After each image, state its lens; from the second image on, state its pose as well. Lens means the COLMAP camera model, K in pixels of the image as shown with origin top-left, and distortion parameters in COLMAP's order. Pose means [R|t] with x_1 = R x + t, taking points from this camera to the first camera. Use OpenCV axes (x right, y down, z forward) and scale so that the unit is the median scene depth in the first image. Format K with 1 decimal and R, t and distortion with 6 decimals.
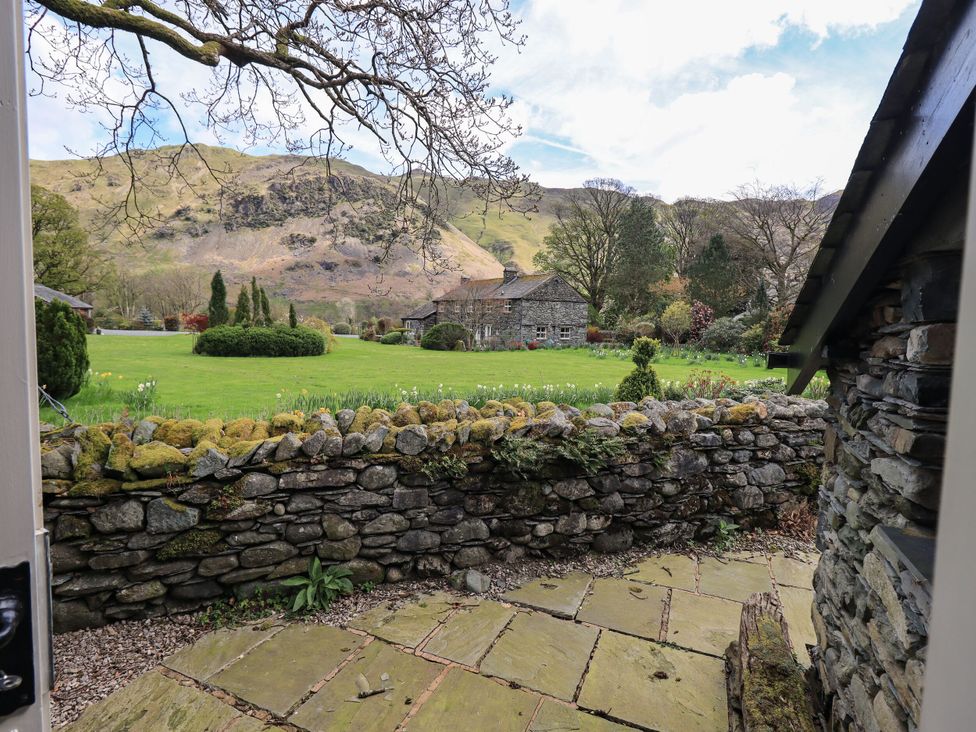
lens RADIAL K [[511.8, 0, 493.9], [0, 511.8, 354.9], [0, 0, 1]] dist [0.004034, -0.000515]
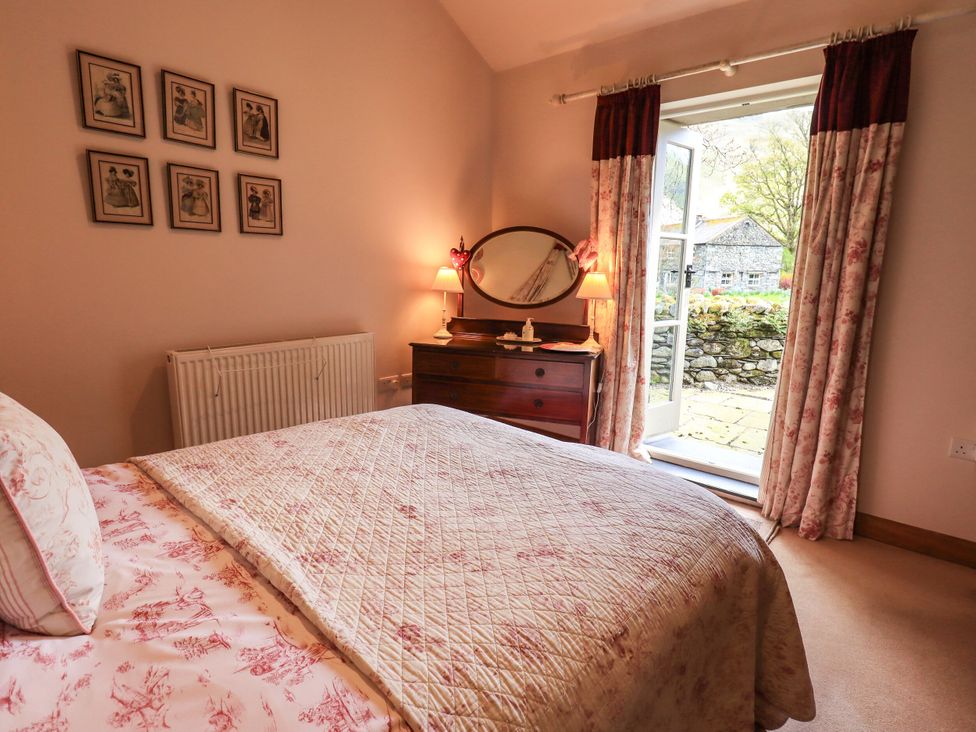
lens RADIAL K [[511.8, 0, 493.9], [0, 511.8, 354.9], [0, 0, 1]] dist [0.004034, -0.000515]
pose [[0.947873, 0.041287, -0.315963, -0.179626], [-0.010963, 0.995209, 0.097156, 0.140877], [0.318460, -0.088627, 0.943784, -0.933326]]
